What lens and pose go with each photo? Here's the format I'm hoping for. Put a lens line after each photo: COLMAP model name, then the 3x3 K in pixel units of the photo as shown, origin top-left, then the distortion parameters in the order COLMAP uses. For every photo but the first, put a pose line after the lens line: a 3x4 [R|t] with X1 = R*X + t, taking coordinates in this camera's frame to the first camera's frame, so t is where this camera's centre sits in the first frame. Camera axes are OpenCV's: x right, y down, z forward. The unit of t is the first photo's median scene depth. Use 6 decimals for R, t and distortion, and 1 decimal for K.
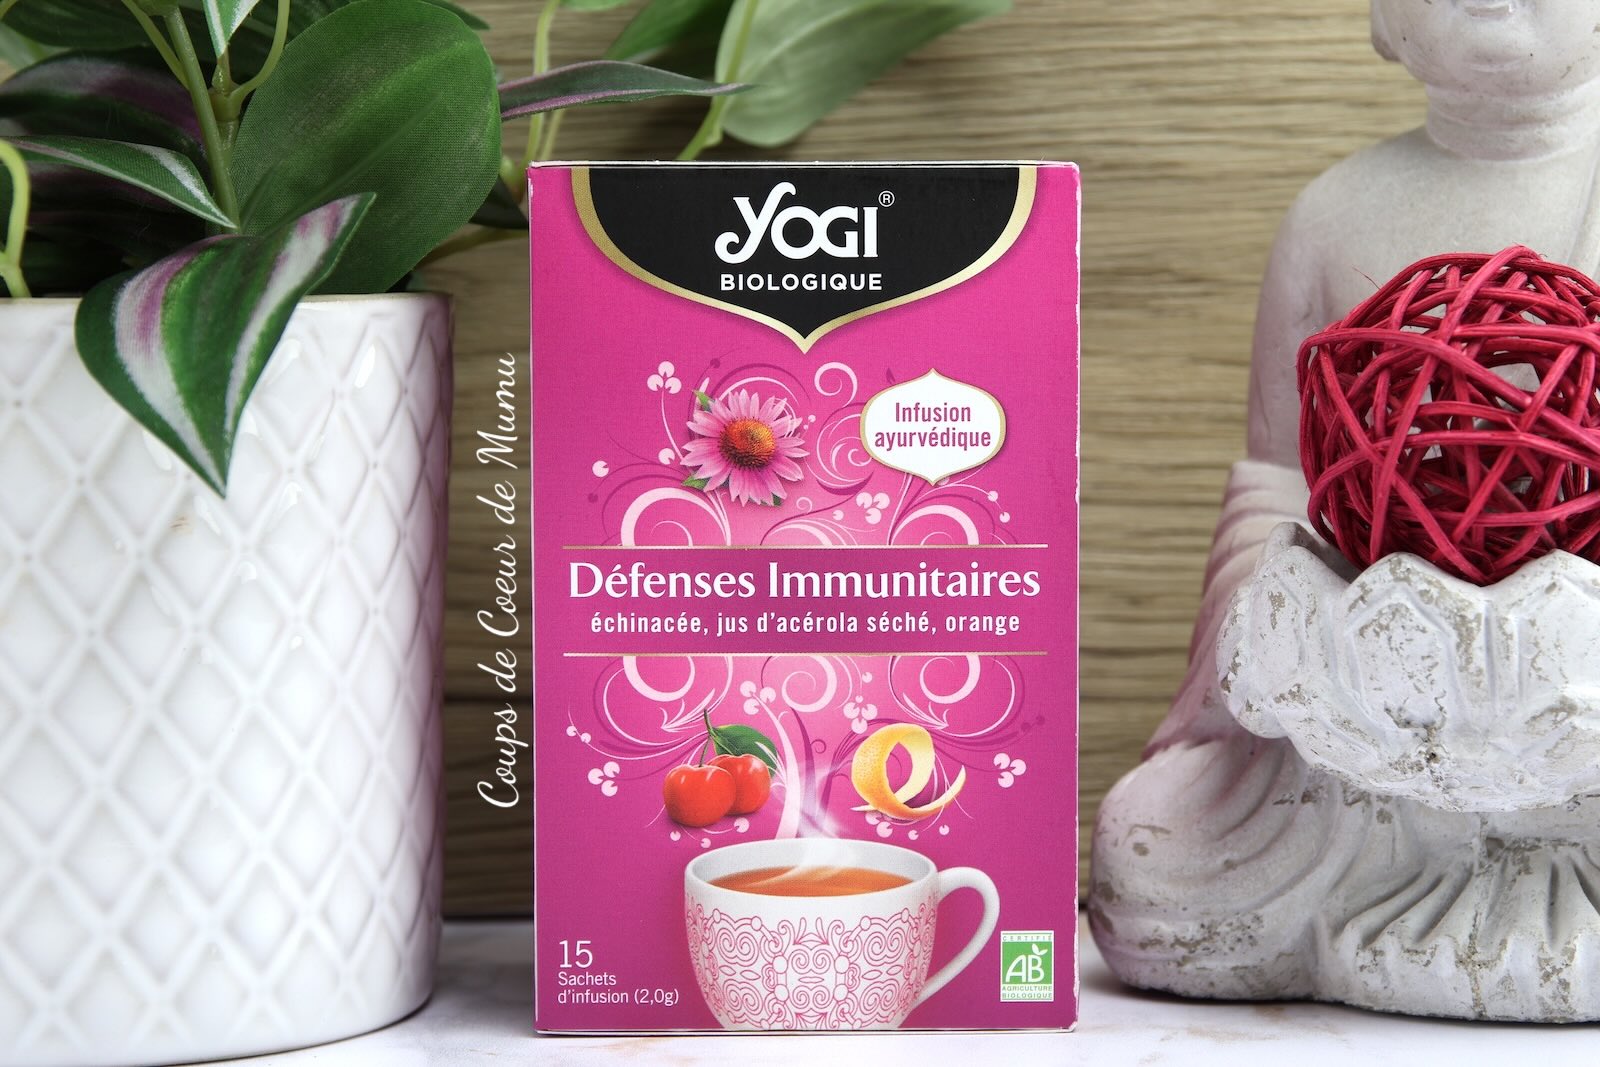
lens RADIAL K [[4687.8, 0, 801.3], [0, 4687.8, 557.4], [0, 0, 1]] dist [0.288580, 0.000000]
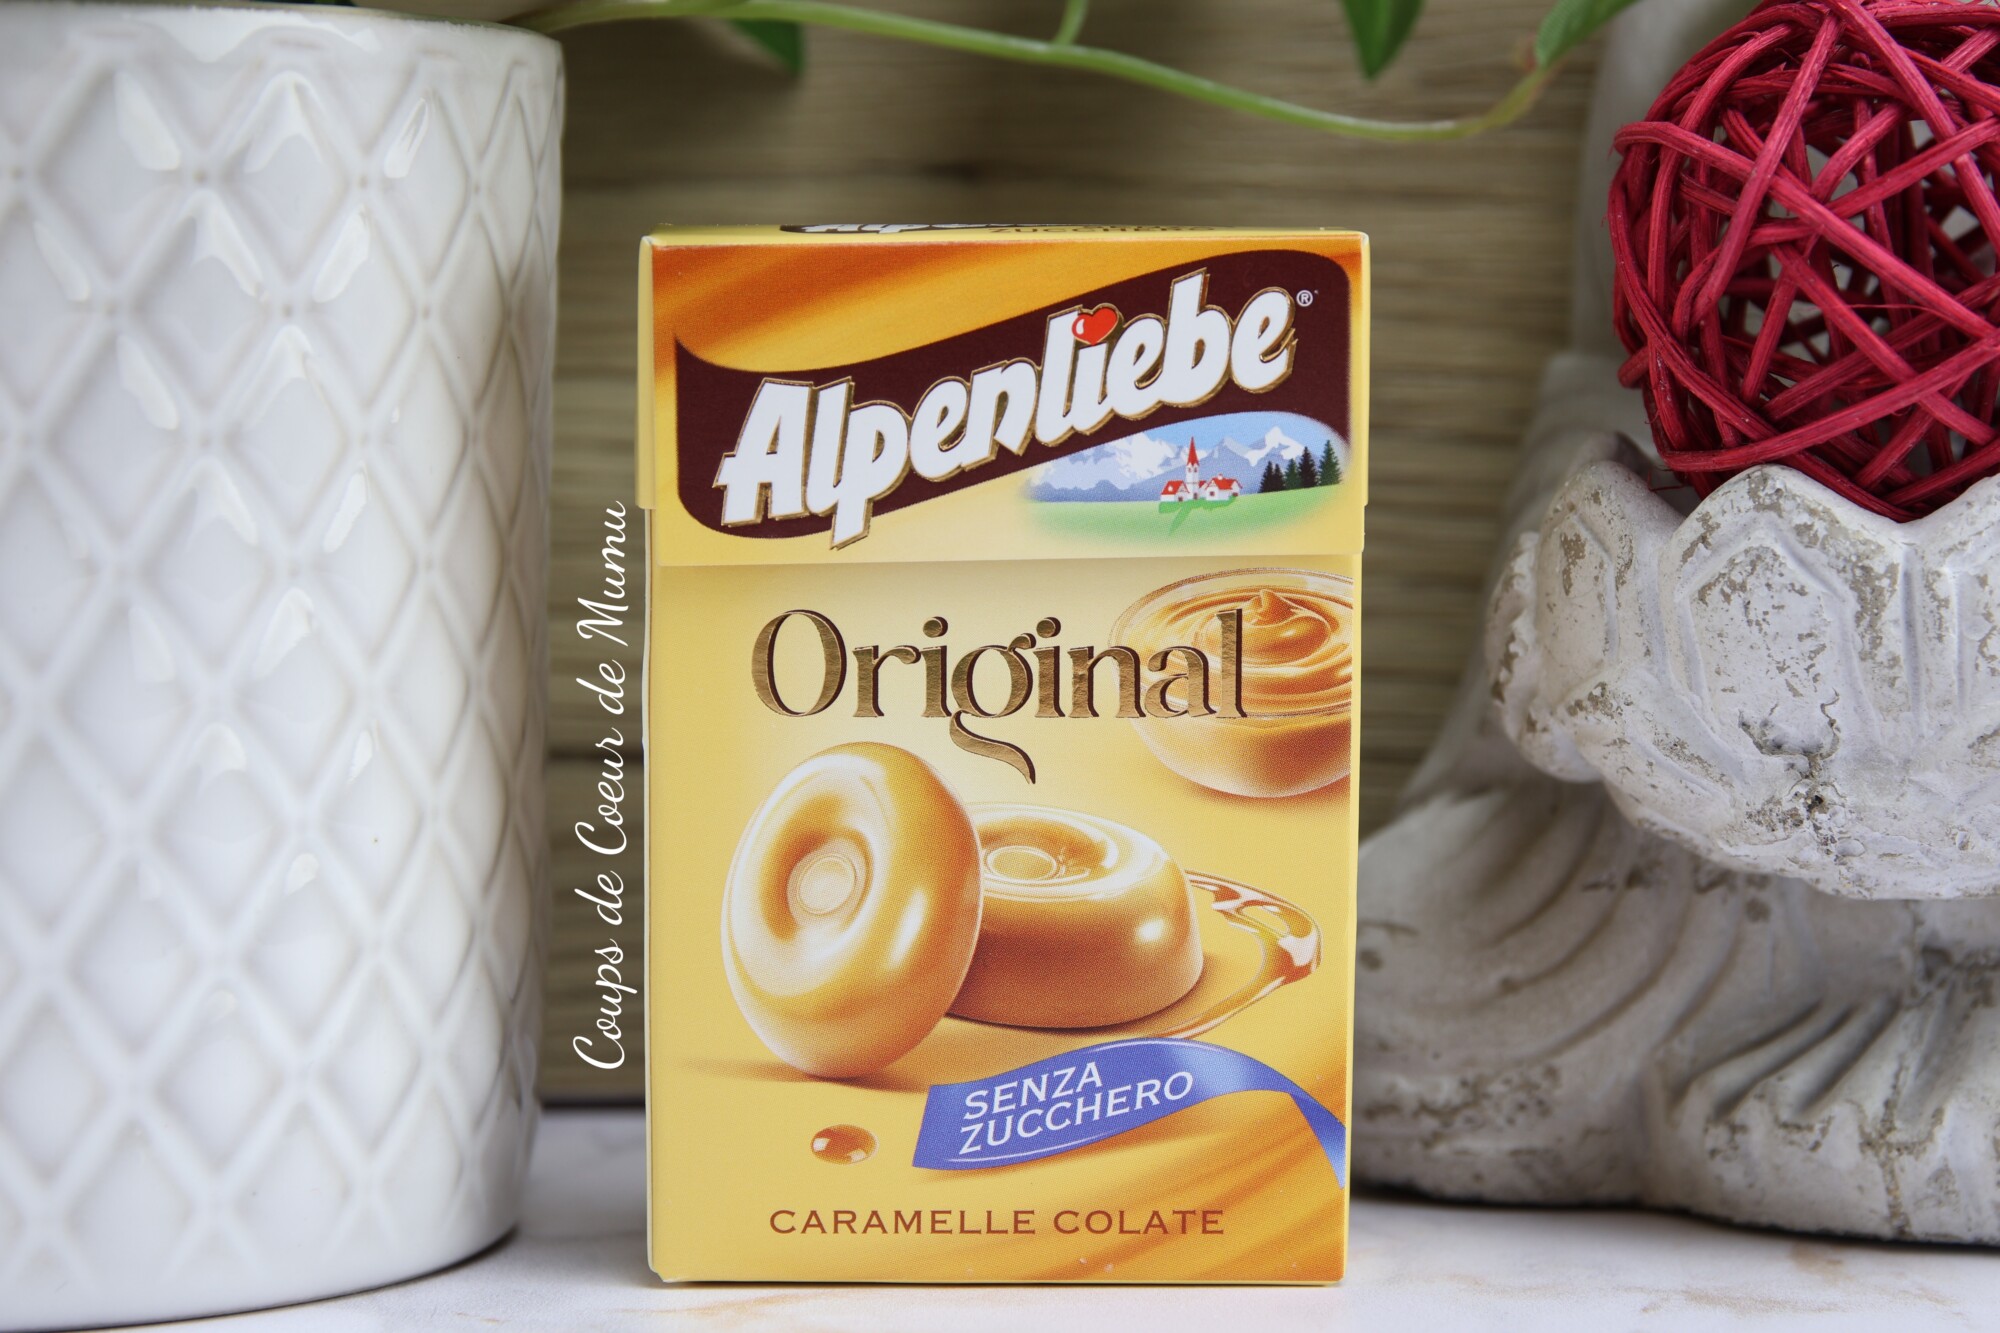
lens RADIAL K [[5607.6, 0, 992.0], [0, 5607.6, 657.2], [0, 0, 1]] dist [0.136500, 0.000000]
pose [[0.997829, 0.014619, -0.064209, 0.071940], [-0.015493, 0.999794, -0.013142, 0.033737], [0.064003, 0.014109, 0.997850, 0.261961]]
